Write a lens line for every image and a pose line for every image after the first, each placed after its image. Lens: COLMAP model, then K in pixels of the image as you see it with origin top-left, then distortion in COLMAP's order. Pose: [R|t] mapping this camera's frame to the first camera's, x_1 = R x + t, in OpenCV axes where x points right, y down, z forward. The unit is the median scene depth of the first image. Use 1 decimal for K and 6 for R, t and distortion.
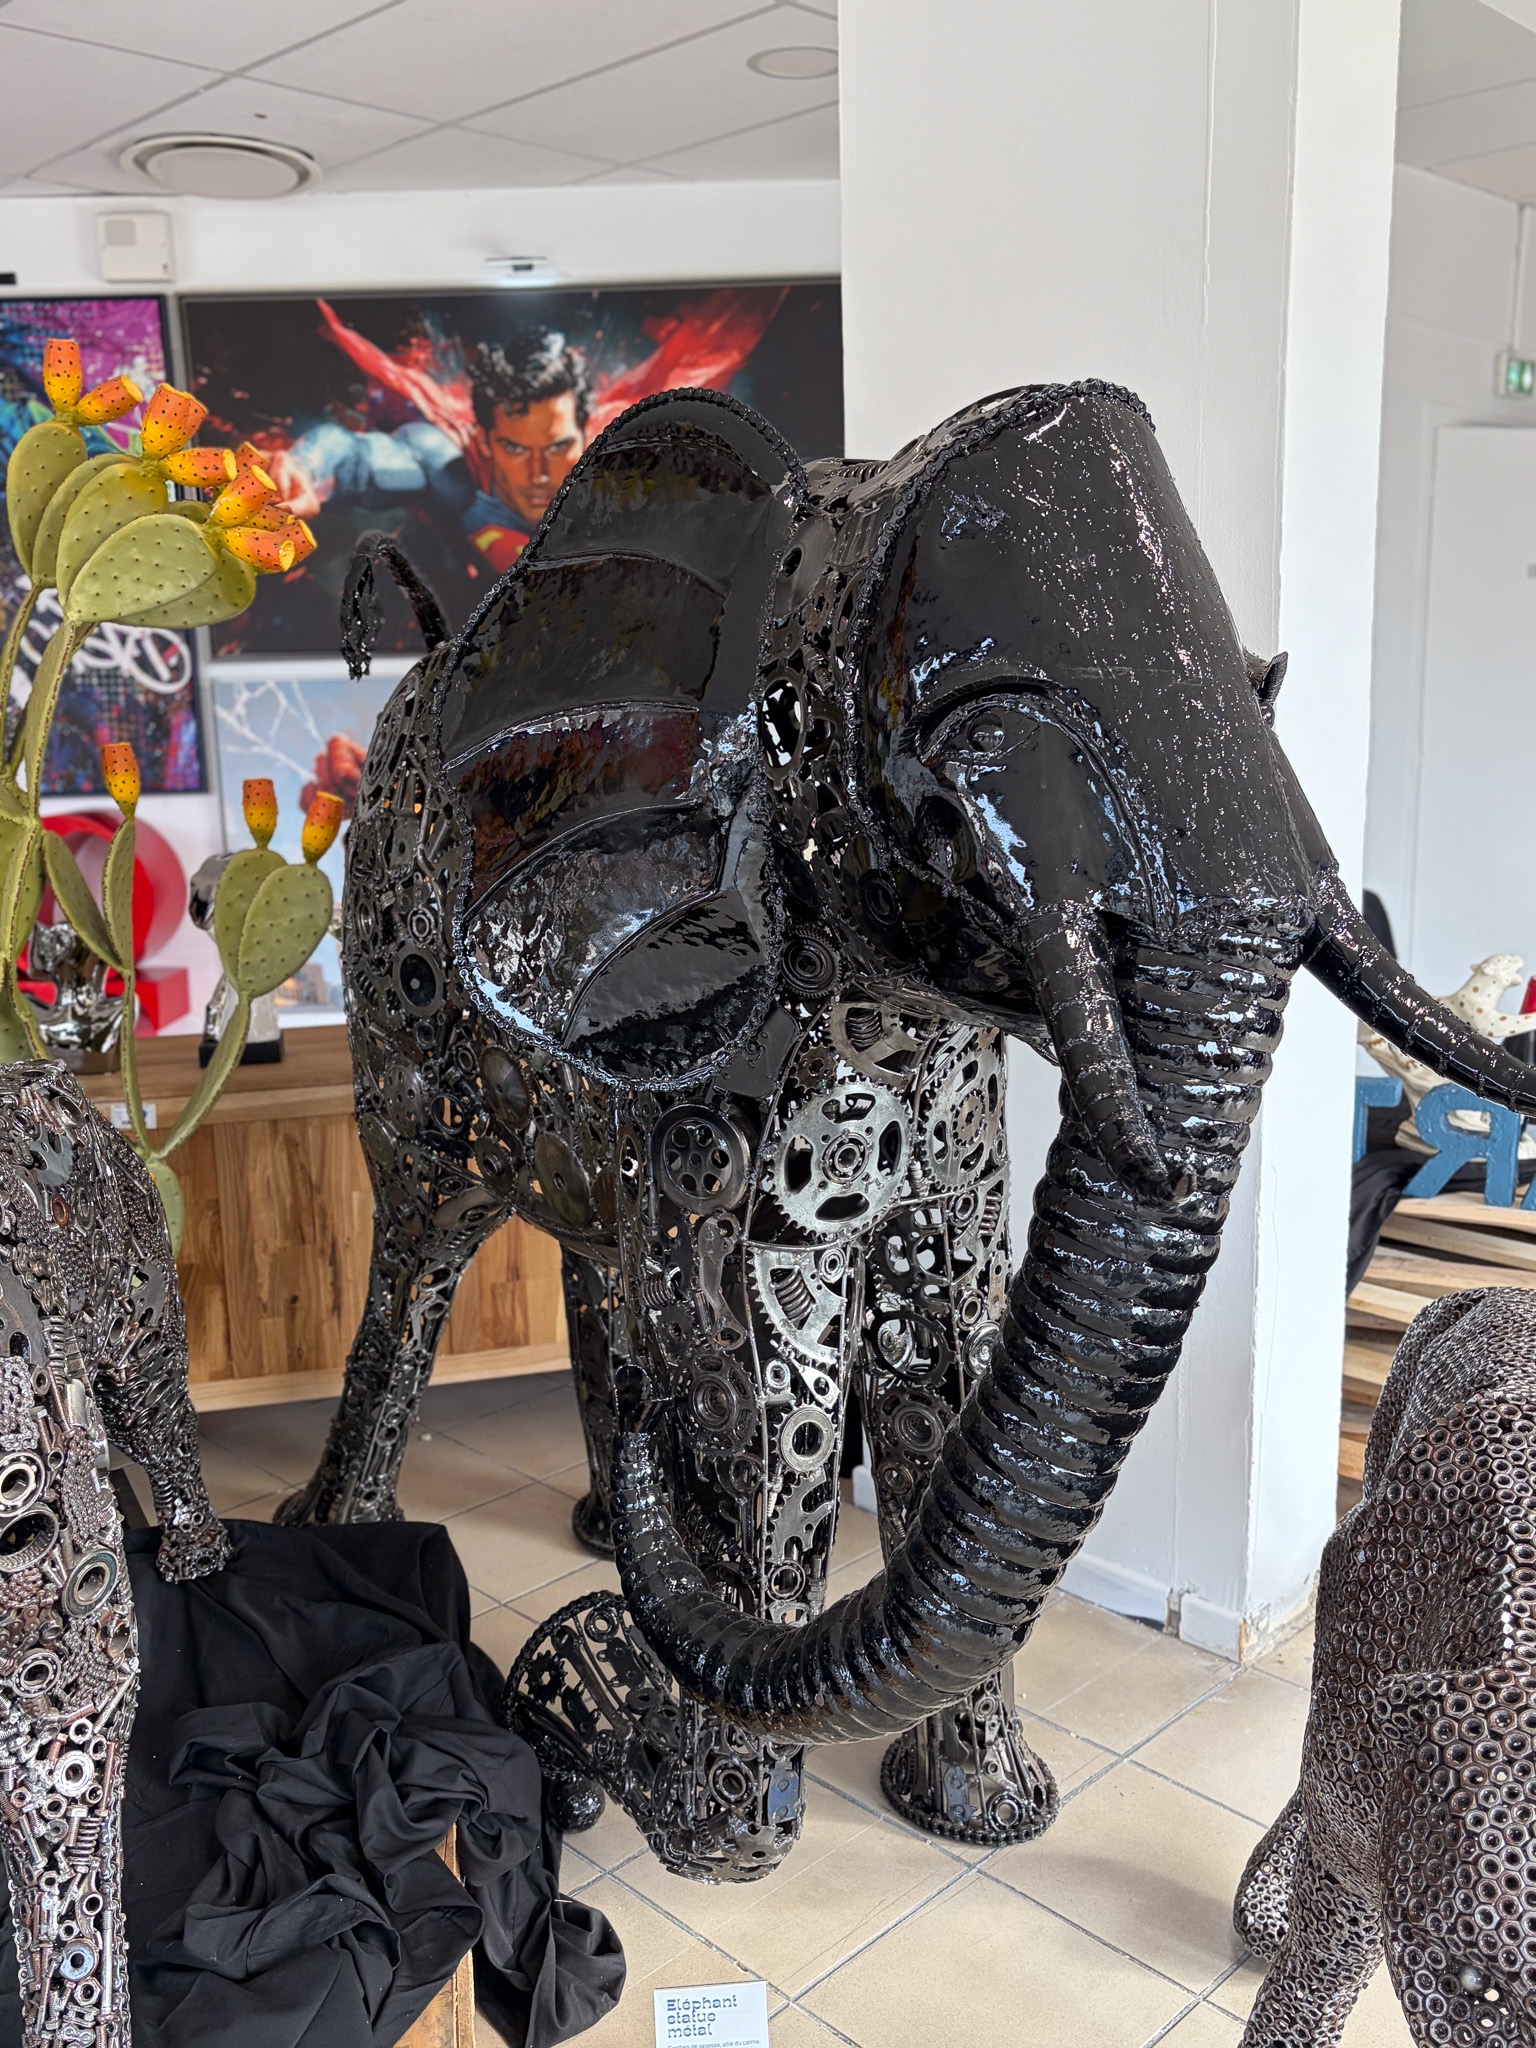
lens RADIAL K [[1858.9, 0, 757.9], [0, 1858.9, 1035.1], [0, 0, 1]] dist [0.070902, -0.057802]
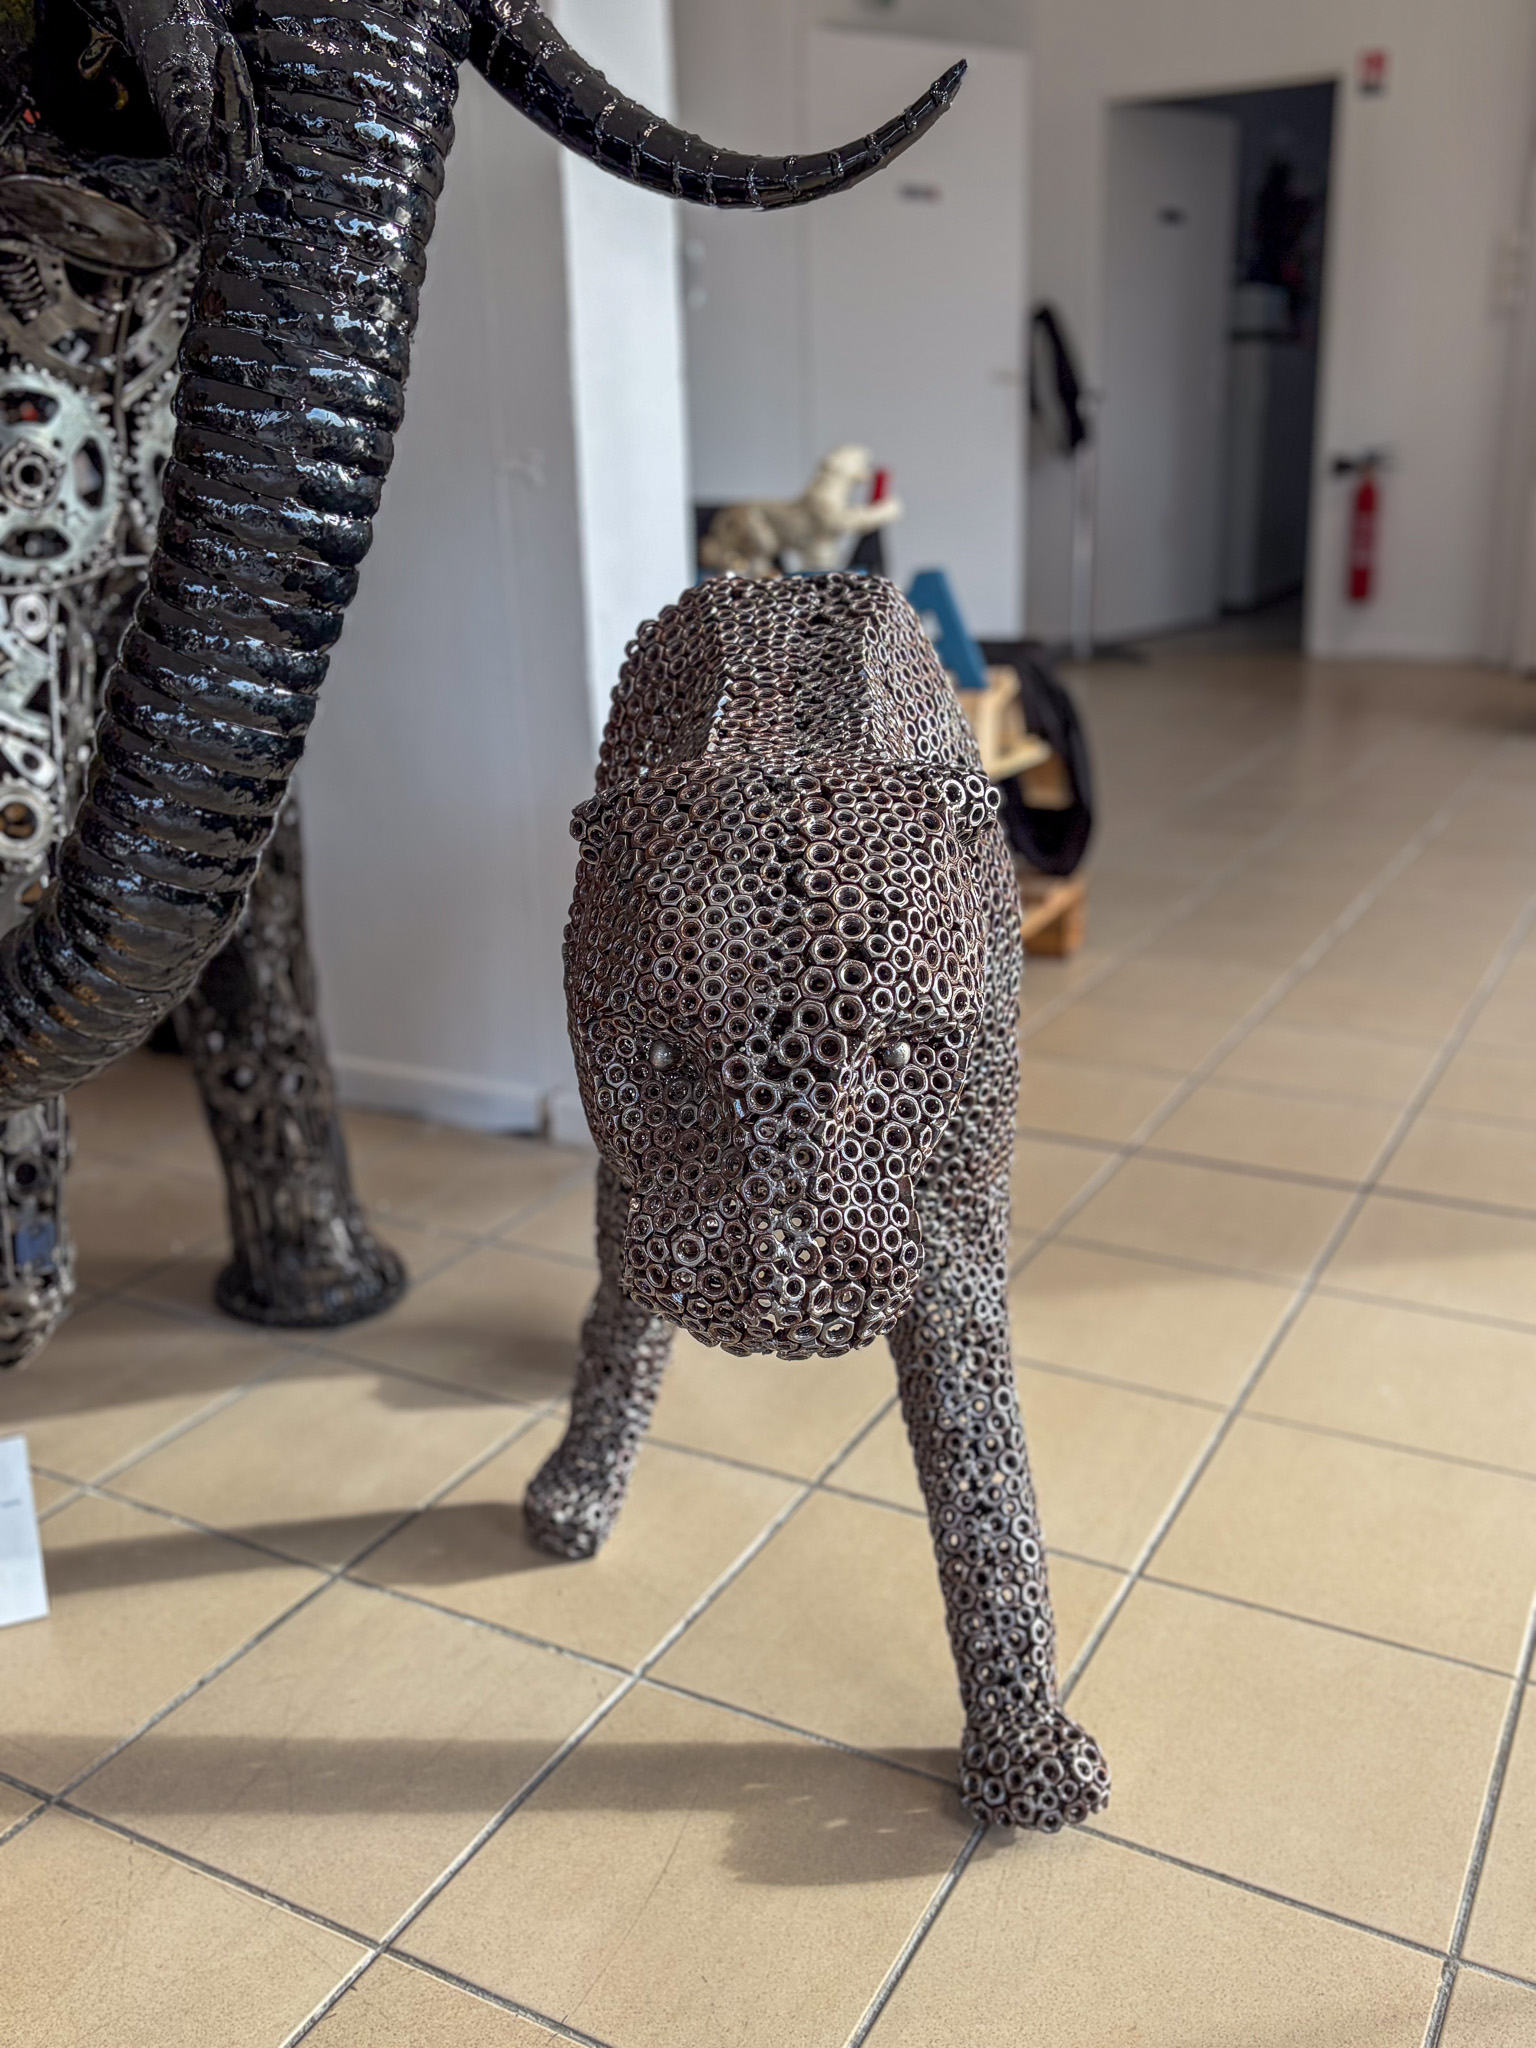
lens RADIAL K [[1858.9, 0, 769.5], [0, 1858.9, 1014.9], [0, 0, 1]] dist [0.070902, -0.057802]
pose [[0.961751, -0.085577, 0.260216, 0.124223], [0.065912, 0.994334, 0.083394, 0.254162], [-0.265879, -0.063053, 0.961942, 0.093011]]
